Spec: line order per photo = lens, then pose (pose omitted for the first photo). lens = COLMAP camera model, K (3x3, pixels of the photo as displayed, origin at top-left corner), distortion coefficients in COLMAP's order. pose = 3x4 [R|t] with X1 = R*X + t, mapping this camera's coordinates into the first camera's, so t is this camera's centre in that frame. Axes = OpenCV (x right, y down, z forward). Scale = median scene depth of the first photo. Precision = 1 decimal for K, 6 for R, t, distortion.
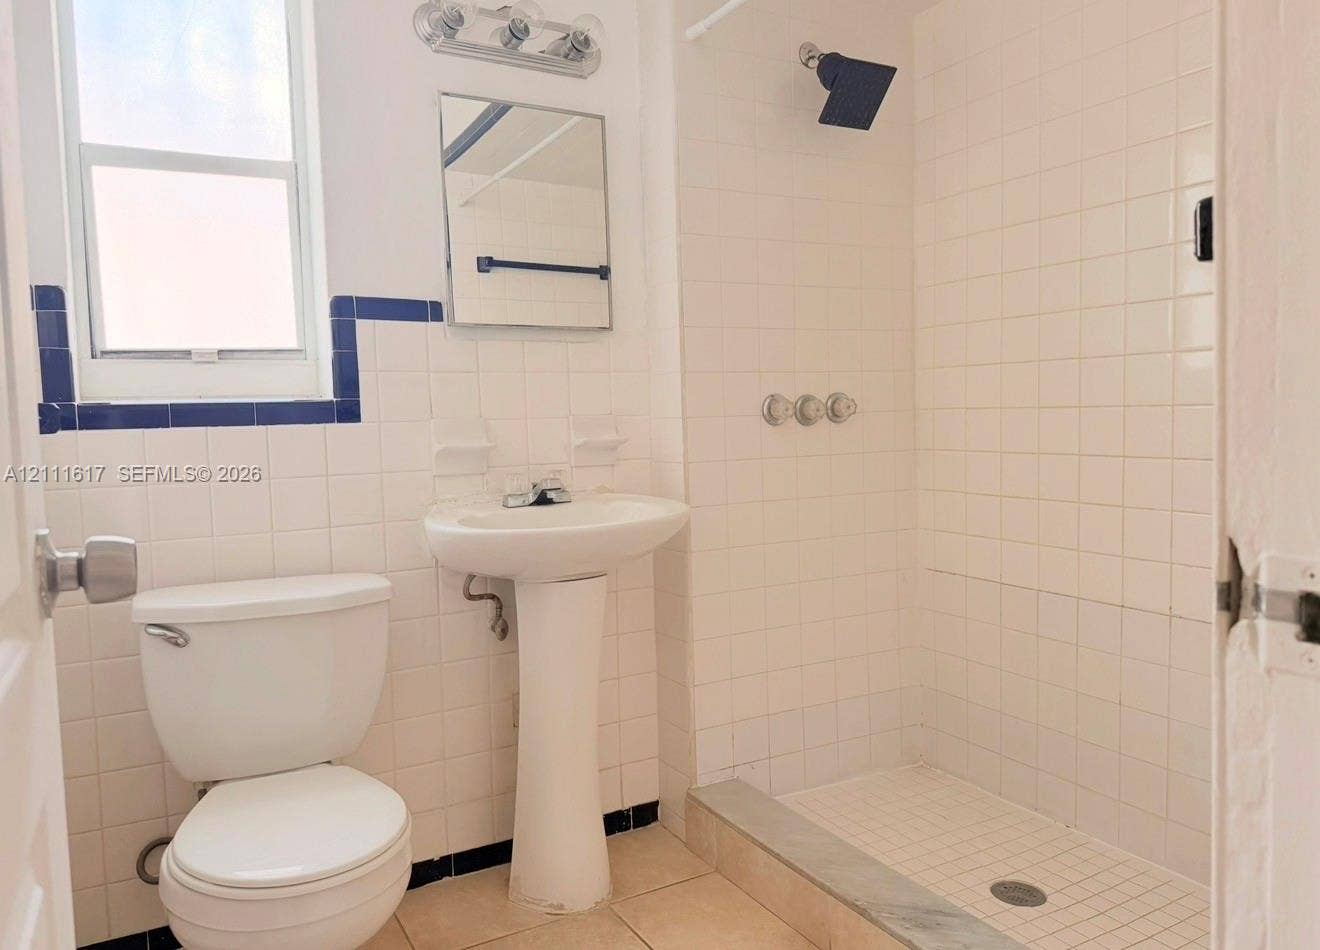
lens RADIAL K [[951.1, 0, 660.0], [0, 951.1, 475.0], [0, 0, 1]] dist [-0.008424, -0.001773]
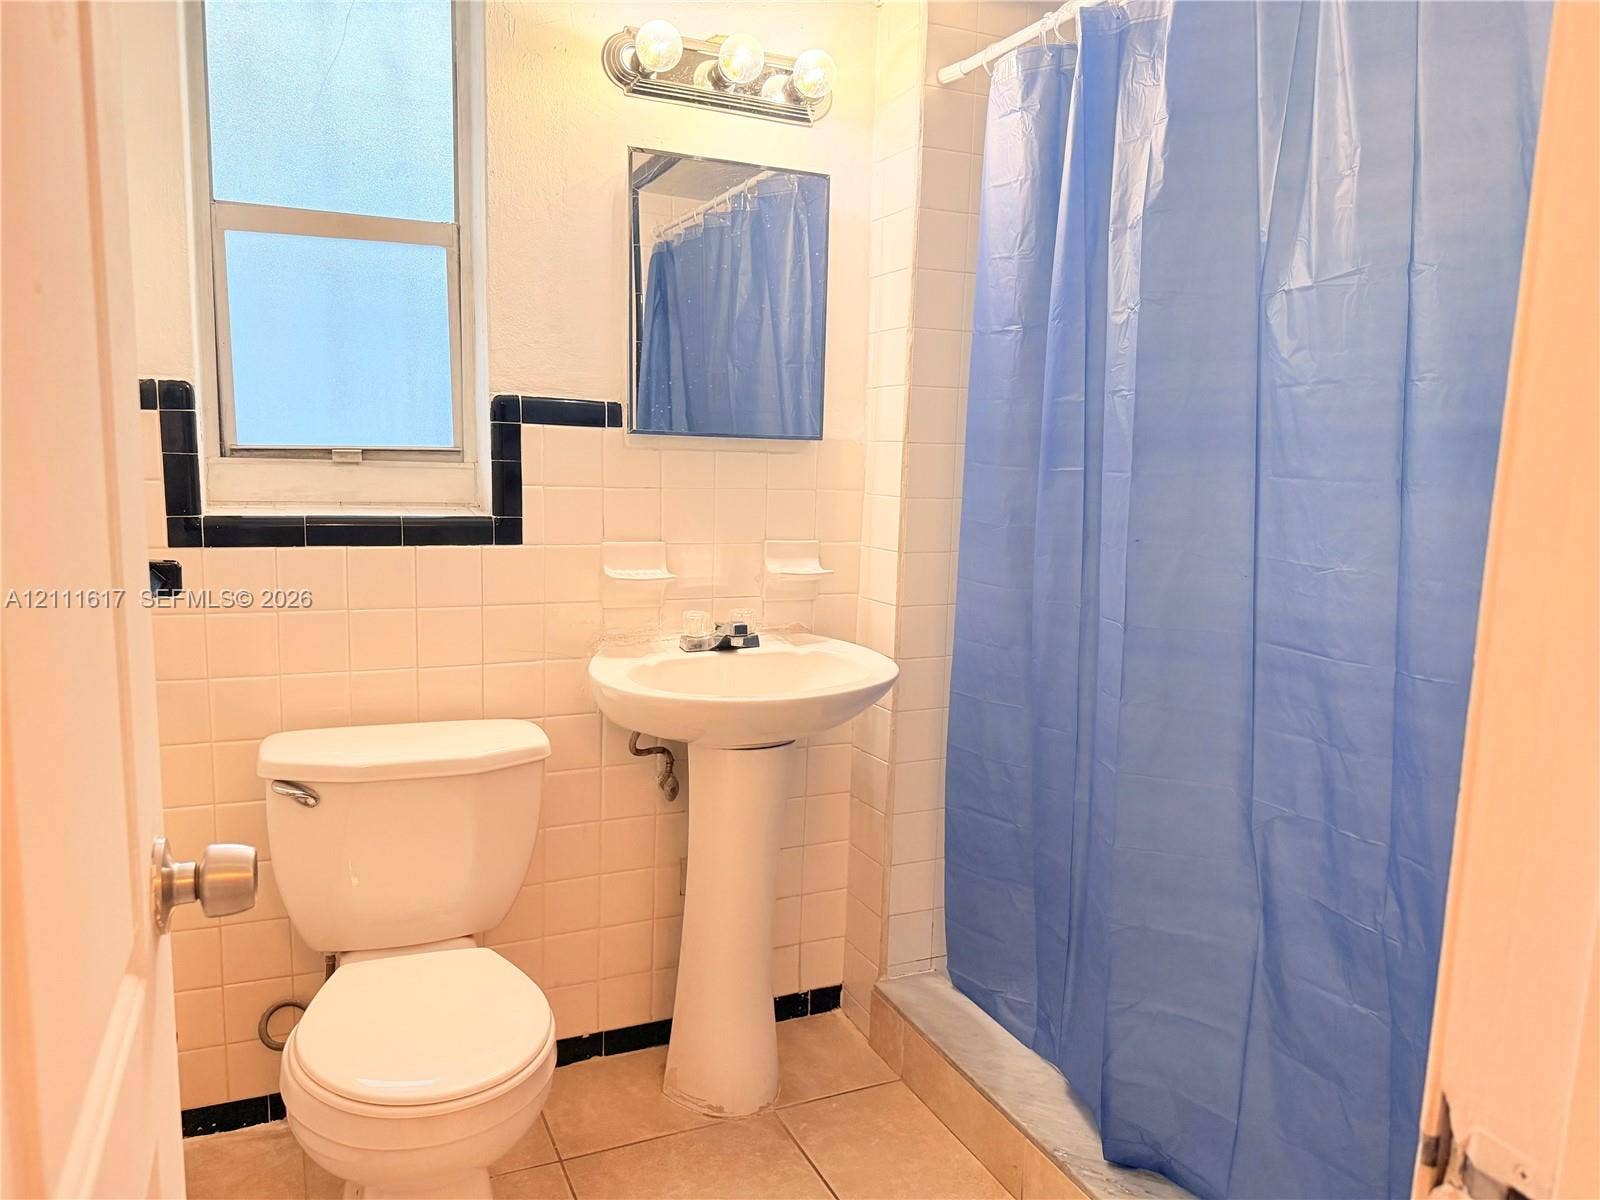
lens RADIAL K [[1148.0, 0, 800.0], [0, 1148.0, 600.0], [0, 0, 1]] dist [0.000131, -0.004713]
pose [[0.995230, 0.067512, -0.070416, 0.012391], [-0.061425, 0.994460, 0.085298, -0.110000], [0.075784, -0.080566, 0.993864, -0.016989]]
